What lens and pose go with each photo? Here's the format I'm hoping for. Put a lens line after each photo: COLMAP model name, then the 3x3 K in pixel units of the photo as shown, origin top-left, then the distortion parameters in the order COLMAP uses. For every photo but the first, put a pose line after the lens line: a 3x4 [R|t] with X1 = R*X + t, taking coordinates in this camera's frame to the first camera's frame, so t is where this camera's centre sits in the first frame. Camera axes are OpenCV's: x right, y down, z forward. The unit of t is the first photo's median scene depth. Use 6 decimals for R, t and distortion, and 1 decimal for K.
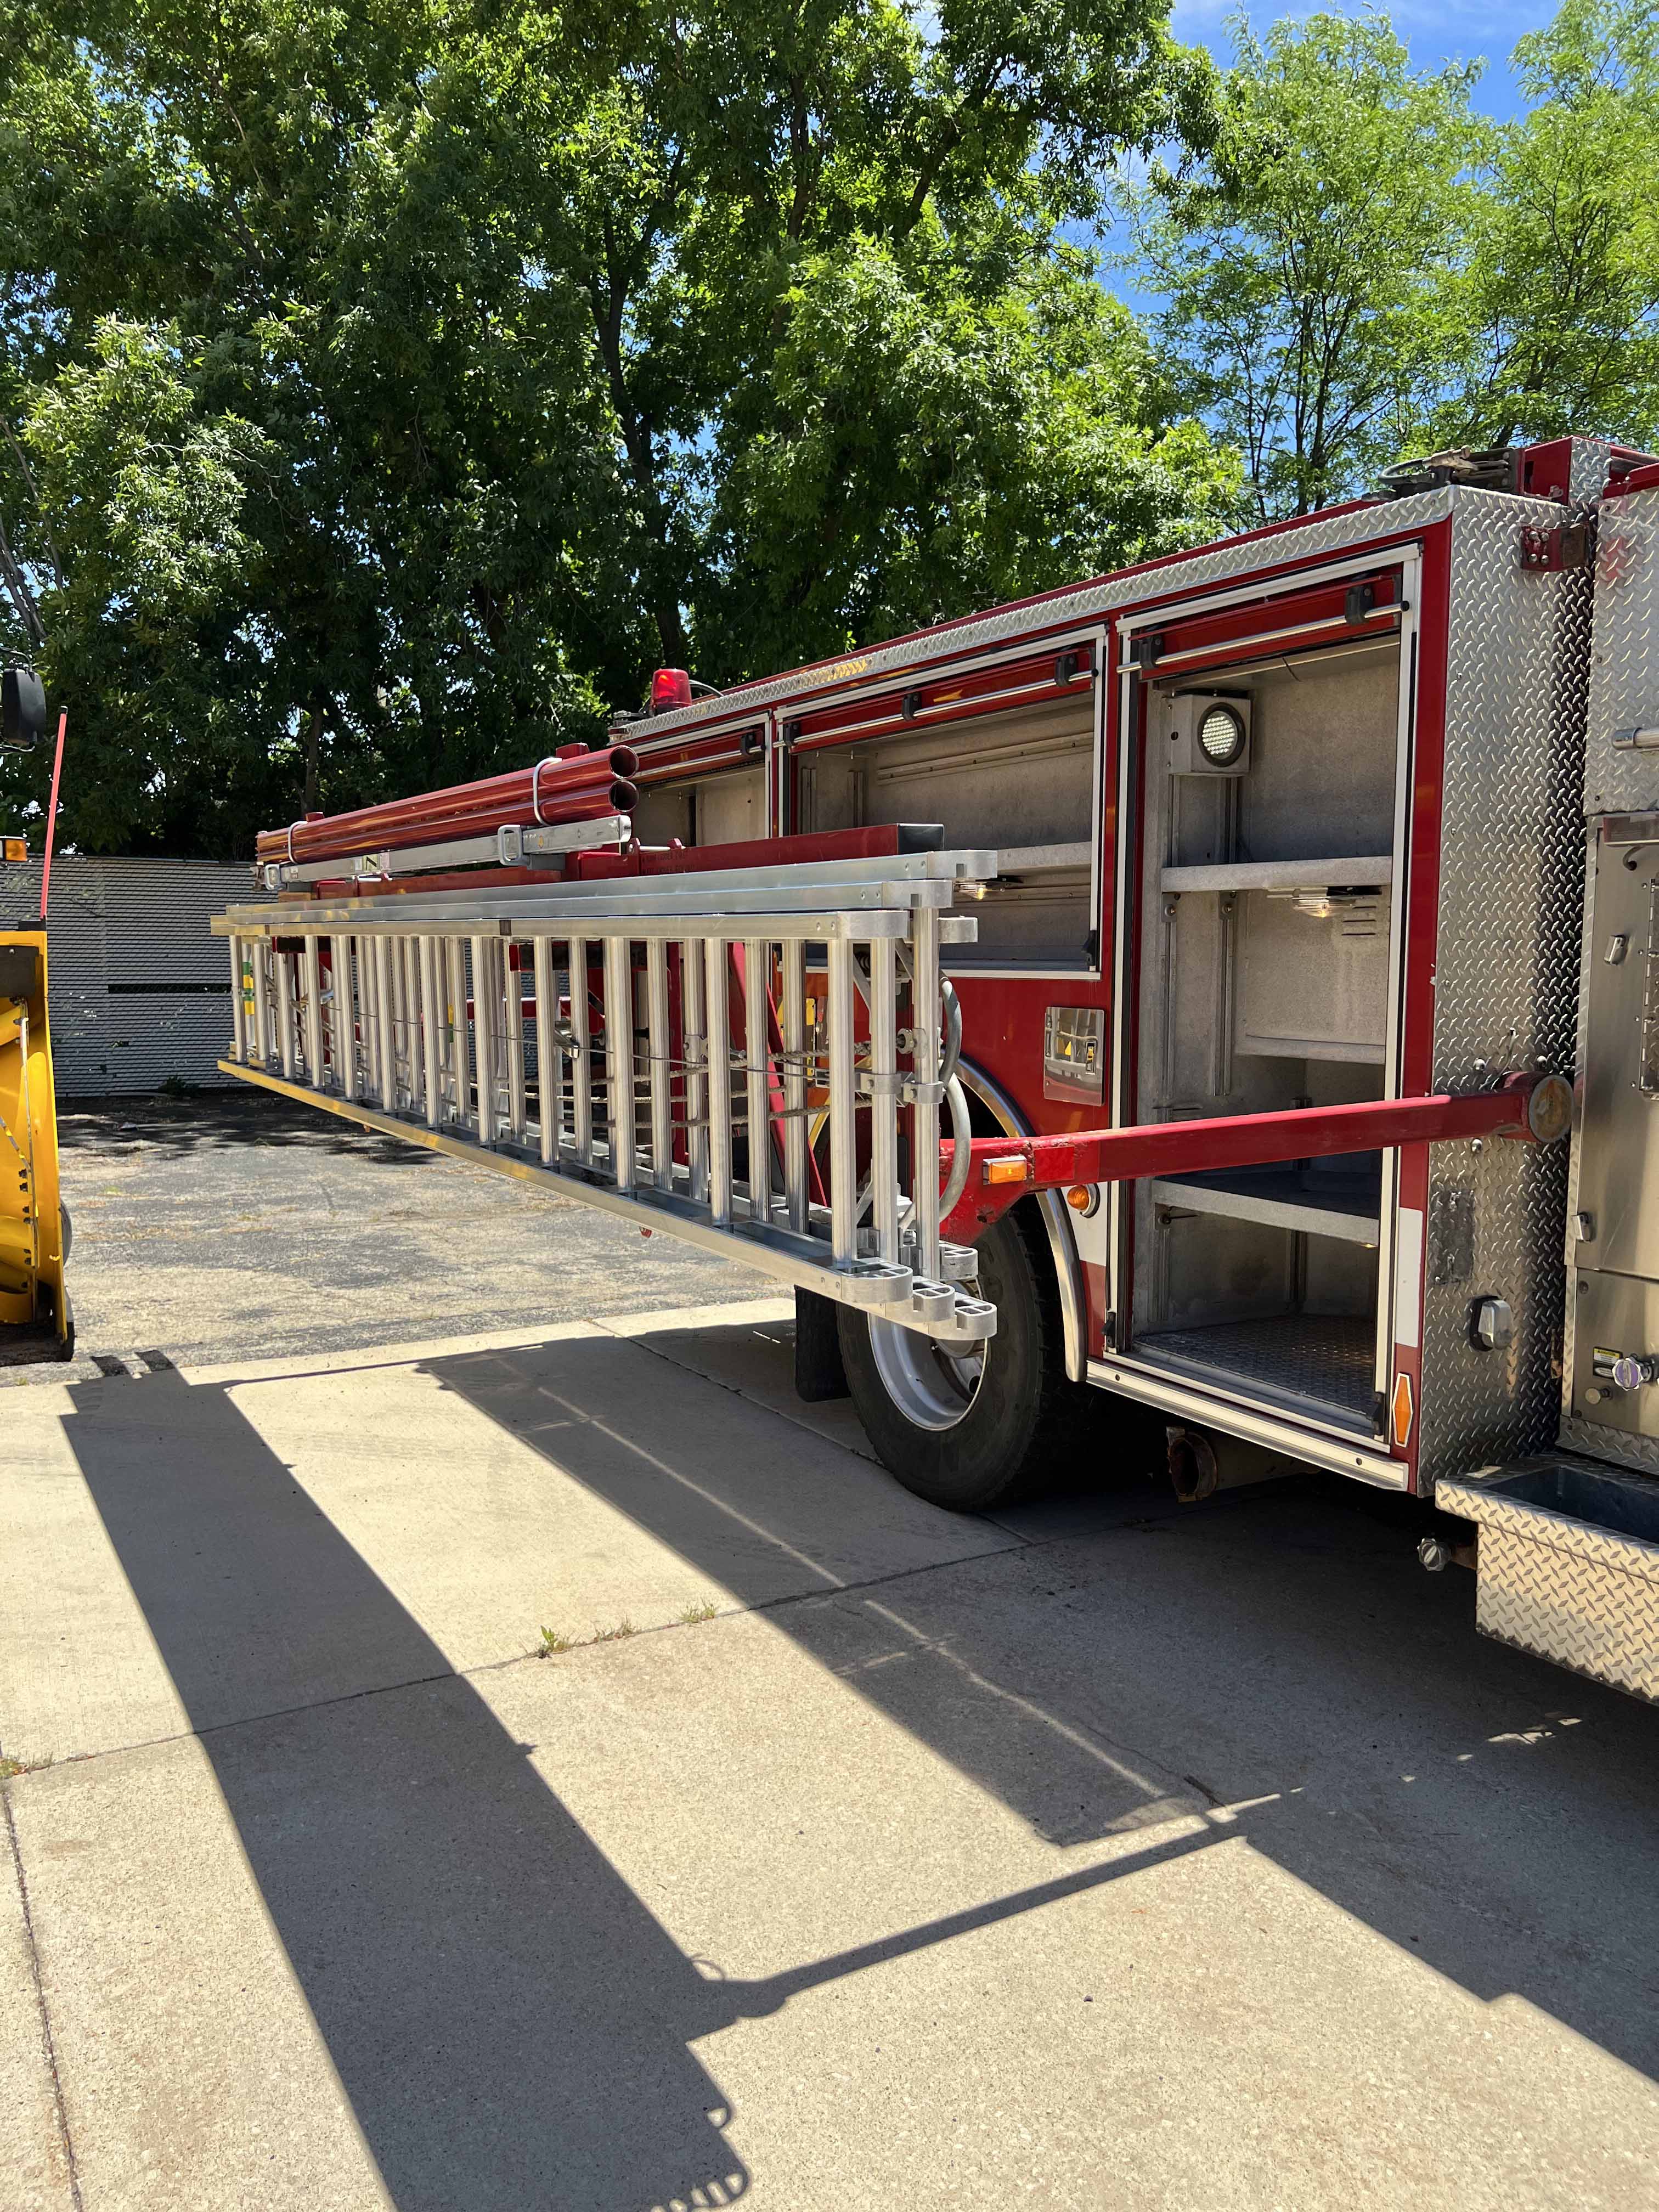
lens RADIAL K [[1654.7, 0, 847.8], [0, 1654.7, 1124.3], [0, 0, 1]] dist [0.045727, -0.048284]
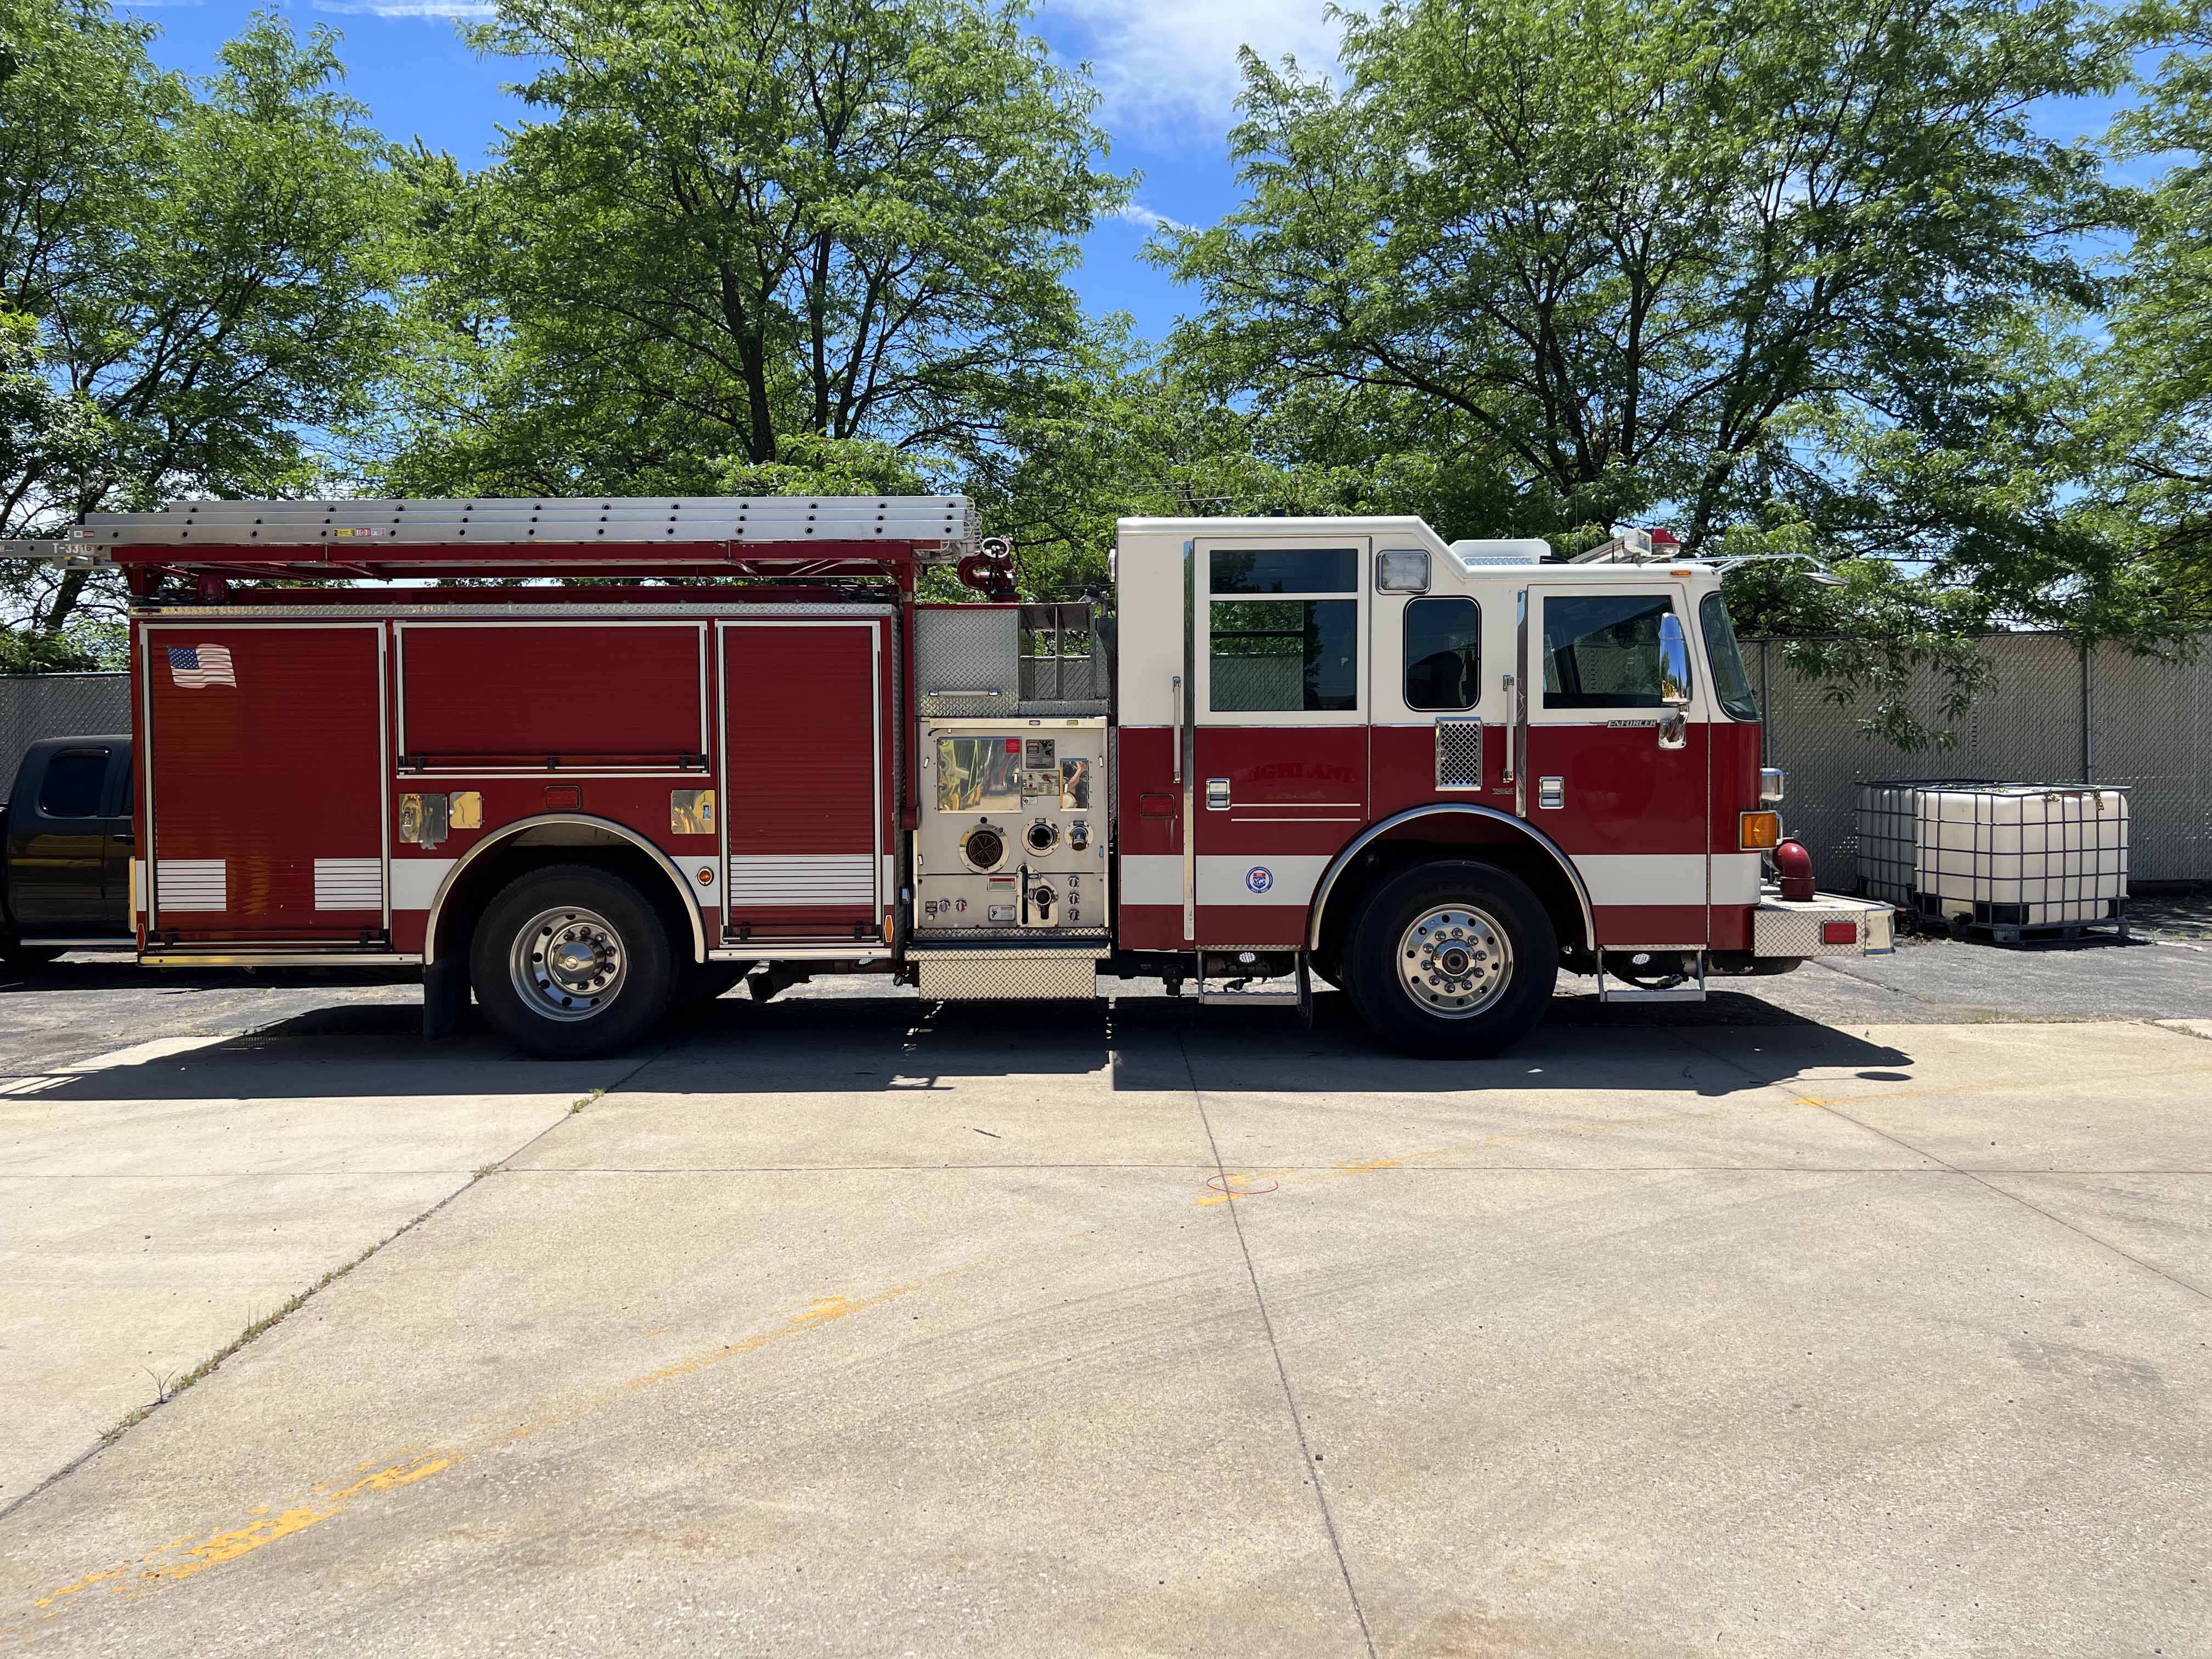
lens RADIAL K [[1654.7, 0, 1094.6], [0, 1654.7, 821.1], [0, 0, 1]] dist [0.045727, -0.048284]
pose [[0.505381, -0.034660, 0.862200, -1.573833], [0.097699, 0.995066, -0.017266, 0.063648], [-0.857347, 0.092962, 0.506274, -0.592122]]
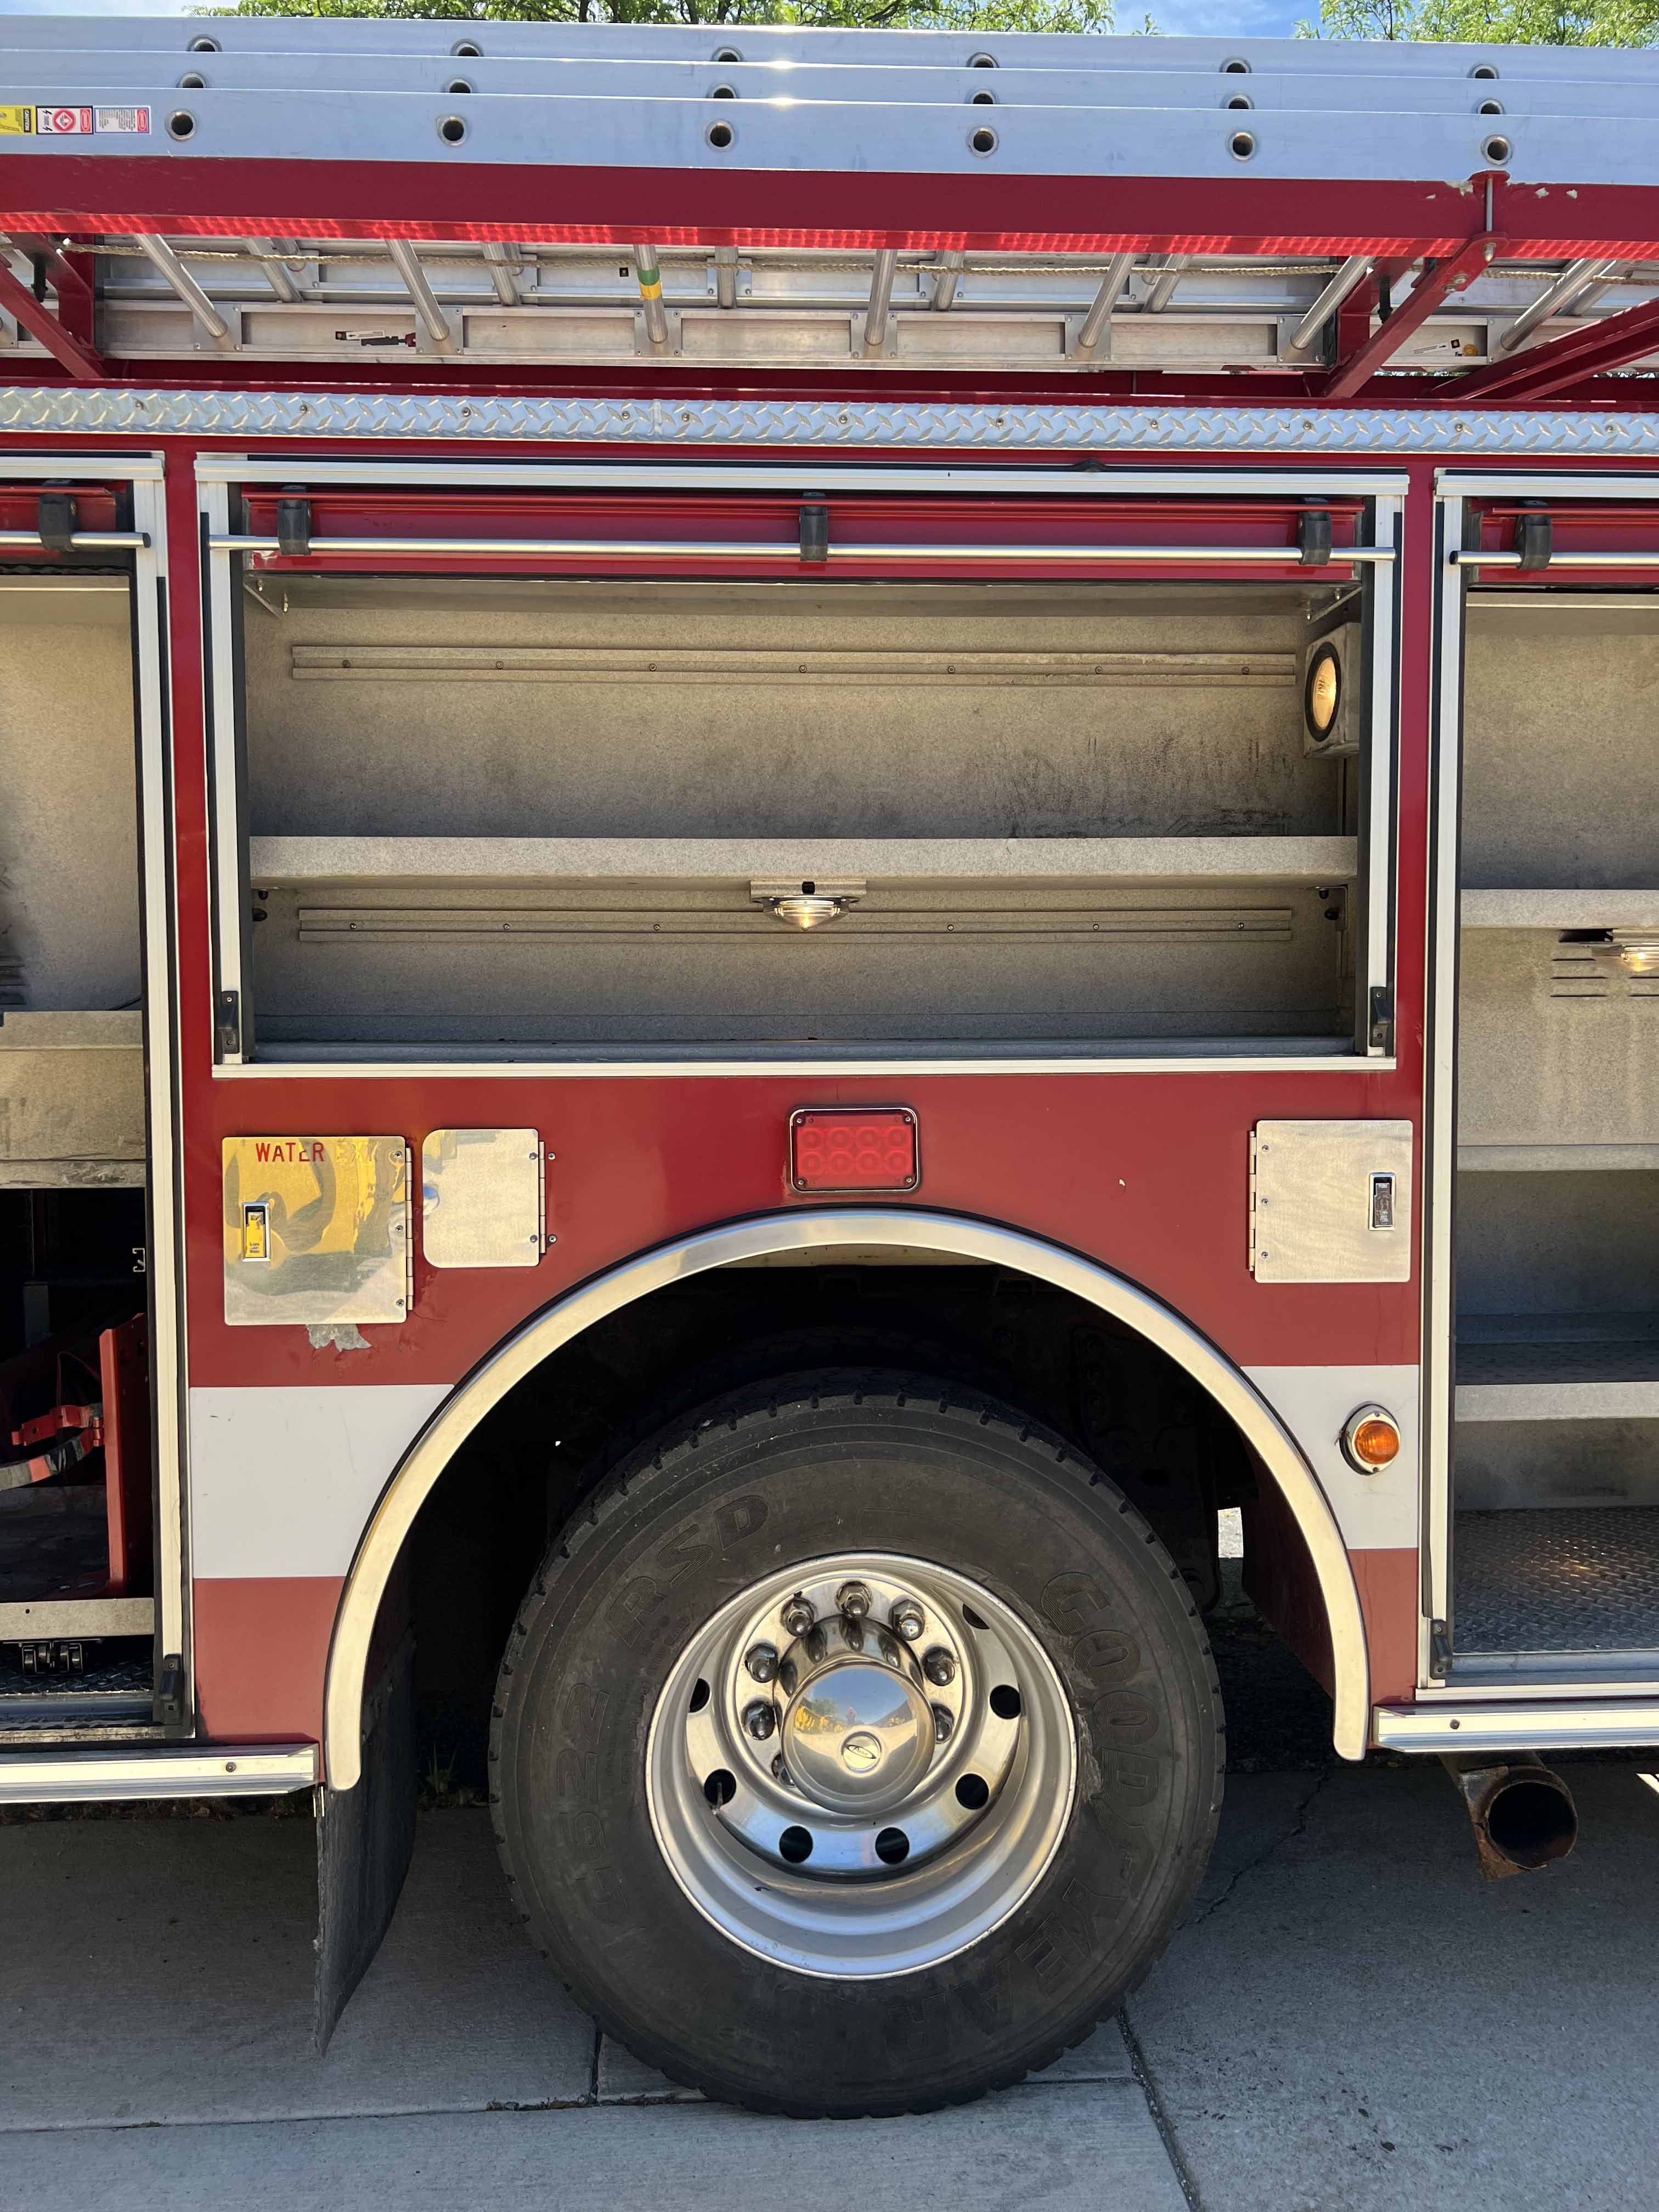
lens RADIAL K [[1732.3, 0, 813.0], [0, 1732.3, 1101.9], [0, 0, 1]] dist [0.032739, 0.000222]
pose [[0.454902, -0.053654, 0.888924, -0.519470], [0.098416, 0.995098, 0.009698, -0.106410], [-0.885087, 0.083073, 0.457953, 0.935235]]
